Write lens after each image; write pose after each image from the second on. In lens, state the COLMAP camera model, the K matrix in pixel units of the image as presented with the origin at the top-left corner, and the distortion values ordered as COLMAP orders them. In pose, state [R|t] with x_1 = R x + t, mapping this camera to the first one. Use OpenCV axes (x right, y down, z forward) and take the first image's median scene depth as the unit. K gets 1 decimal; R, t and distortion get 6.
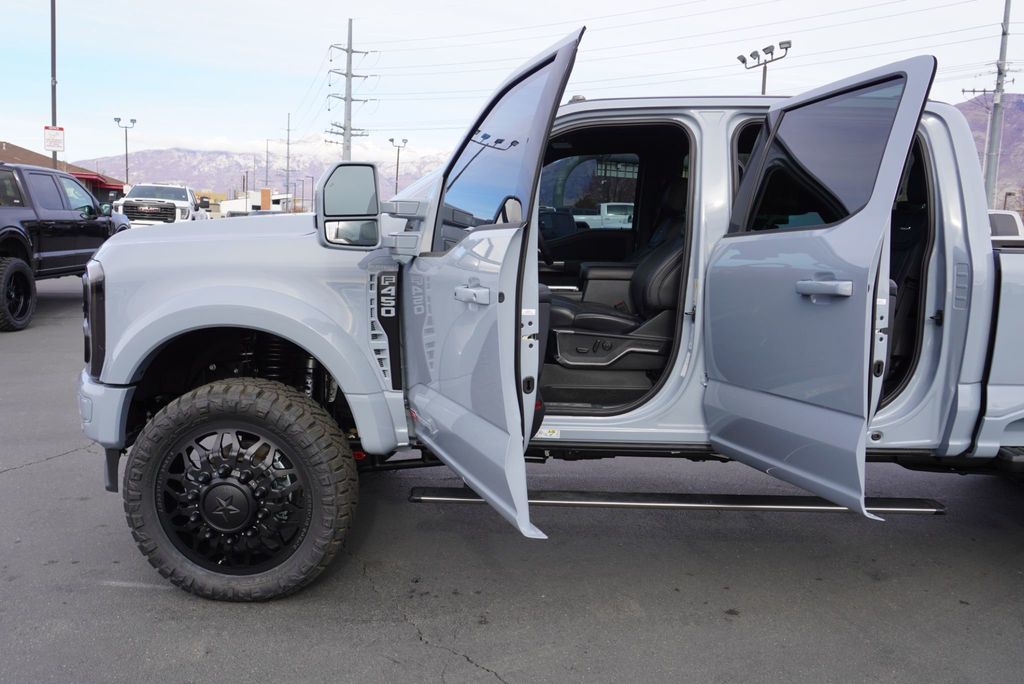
lens RADIAL K [[833.4, 0, 512.0], [0, 833.4, 342.0], [0, 0, 1]] dist [0.006179, 0.004826]
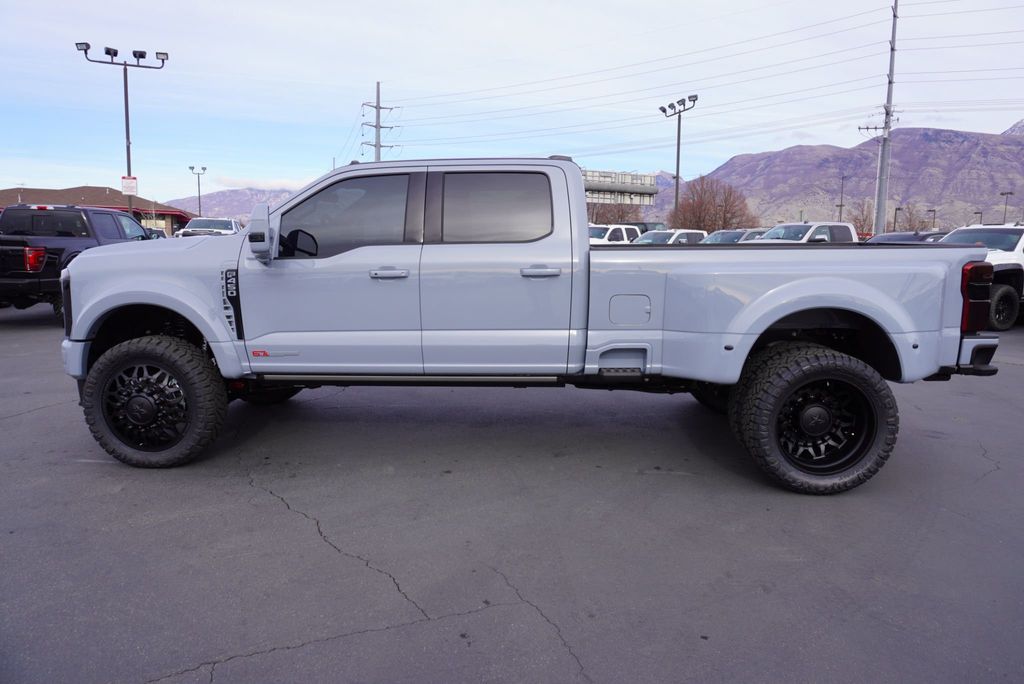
lens RADIAL K [[681.8, 0, 508.2], [0, 681.8, 337.6], [0, 0, 1]] dist [-0.030158, 0.045403]
pose [[0.999525, -0.018660, -0.024514, 0.429128], [0.018613, 0.999824, -0.002141, 0.064949], [0.024550, 0.001683, 0.999697, -0.352081]]
